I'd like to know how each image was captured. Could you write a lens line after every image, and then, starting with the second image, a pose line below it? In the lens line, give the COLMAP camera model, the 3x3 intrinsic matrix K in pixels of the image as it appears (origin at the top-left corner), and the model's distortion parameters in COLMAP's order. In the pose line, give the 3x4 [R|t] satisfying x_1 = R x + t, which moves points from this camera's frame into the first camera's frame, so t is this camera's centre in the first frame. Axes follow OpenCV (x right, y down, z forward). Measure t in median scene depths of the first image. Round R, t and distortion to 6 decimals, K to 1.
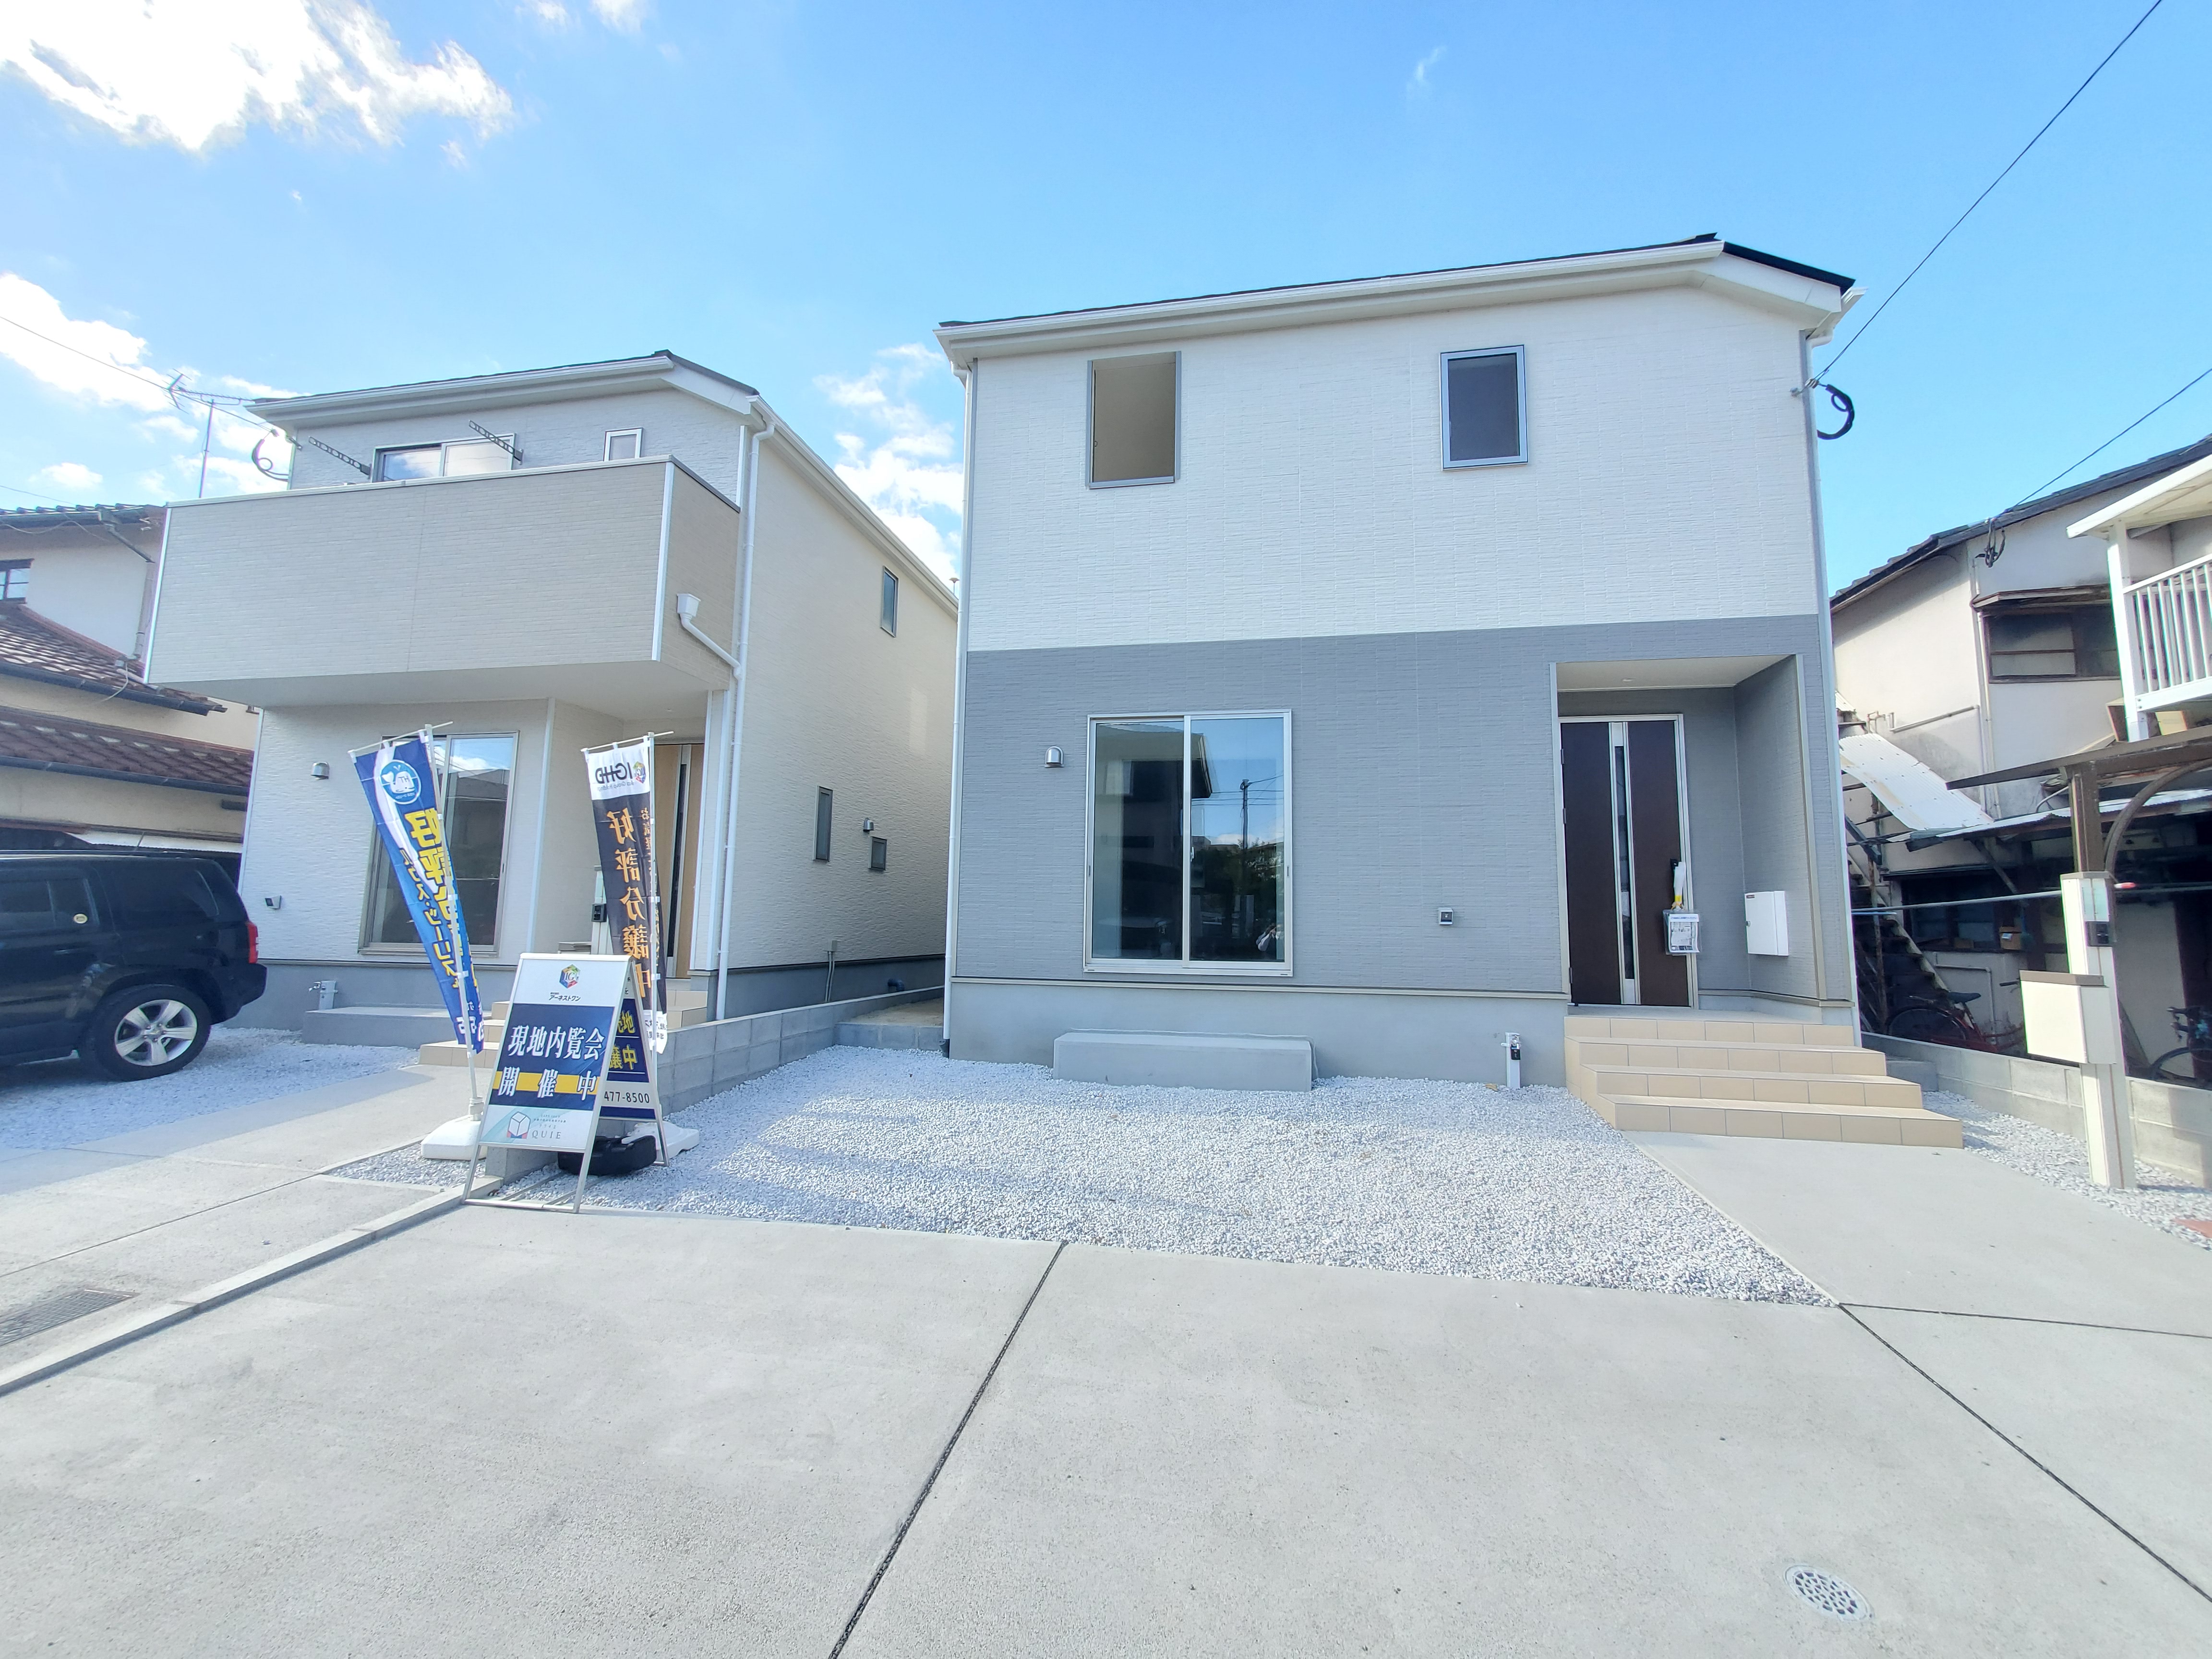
lens RADIAL K [[871.9, 0, 1107.4], [0, 871.9, 827.0], [0, 0, 1]] dist [0.003693, -0.000050]
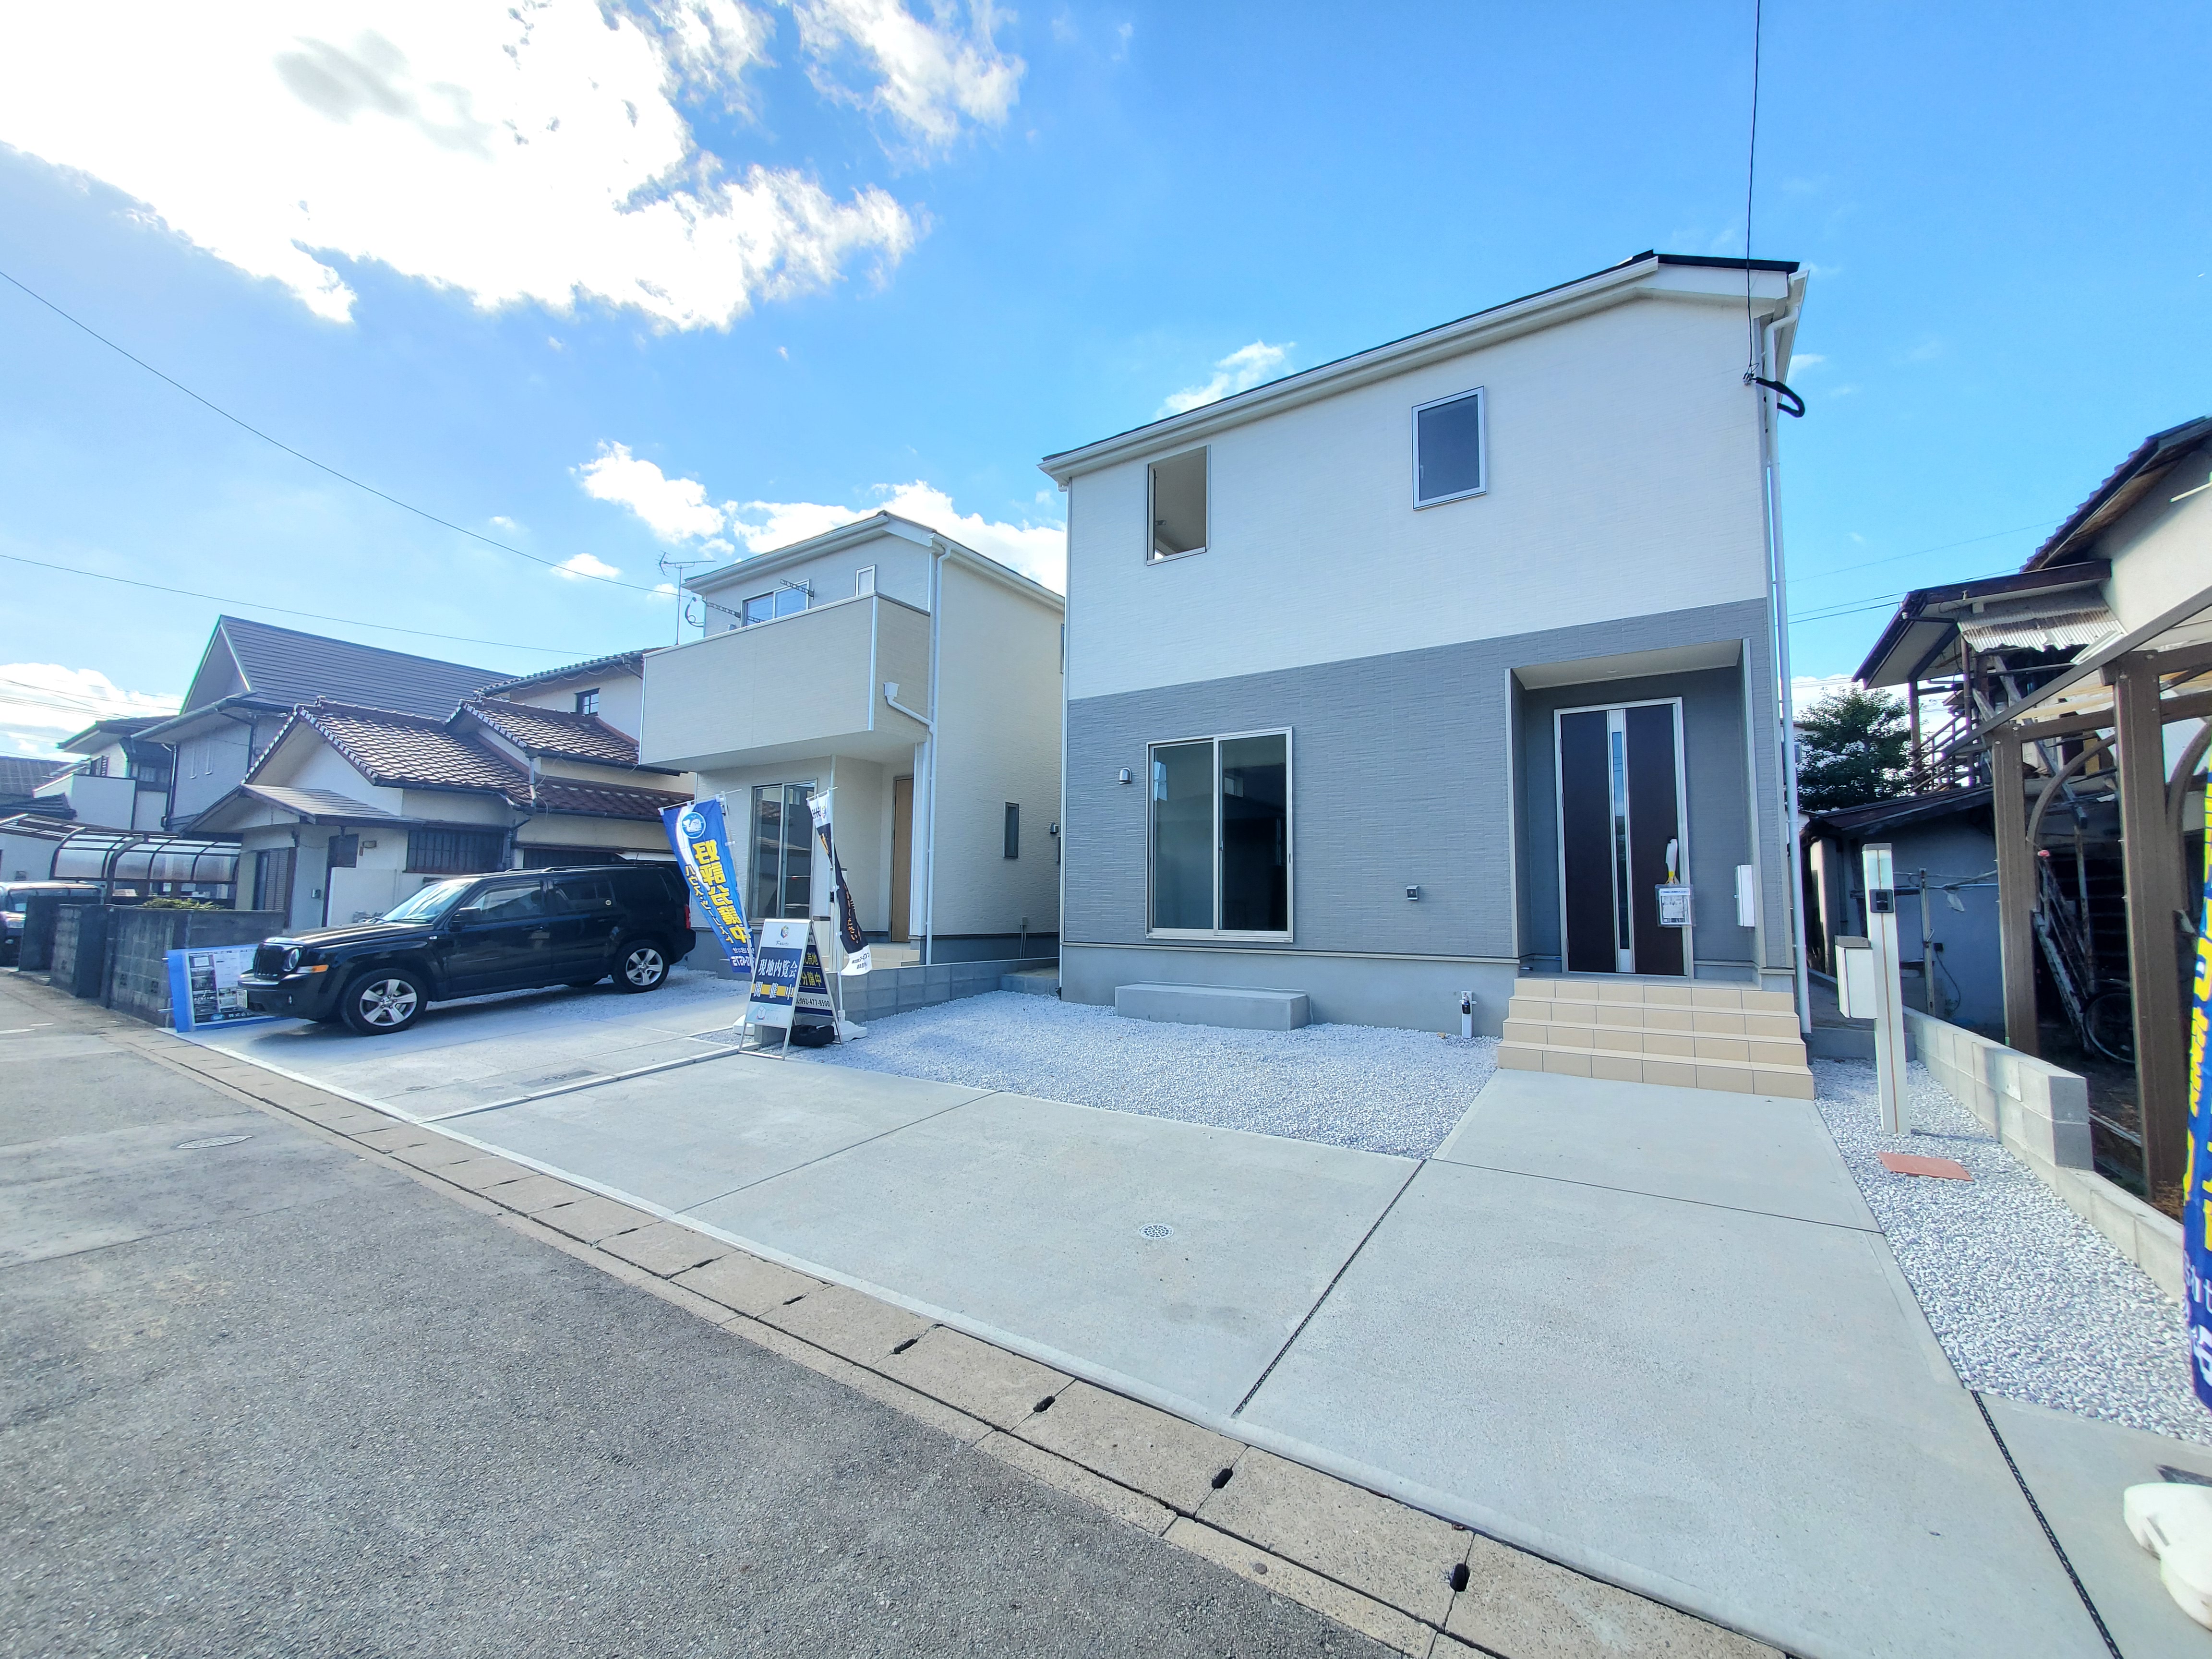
lens RADIAL K [[868.1, 0, 1106.0], [0, 868.1, 829.5], [0, 0, 1]] dist [0.001688, 0.000399]
pose [[0.921560, -0.039809, -0.386188, 0.434359], [0.046841, 0.998864, 0.008811, -0.013093], [0.385399, -0.026209, 0.922378, -0.235257]]
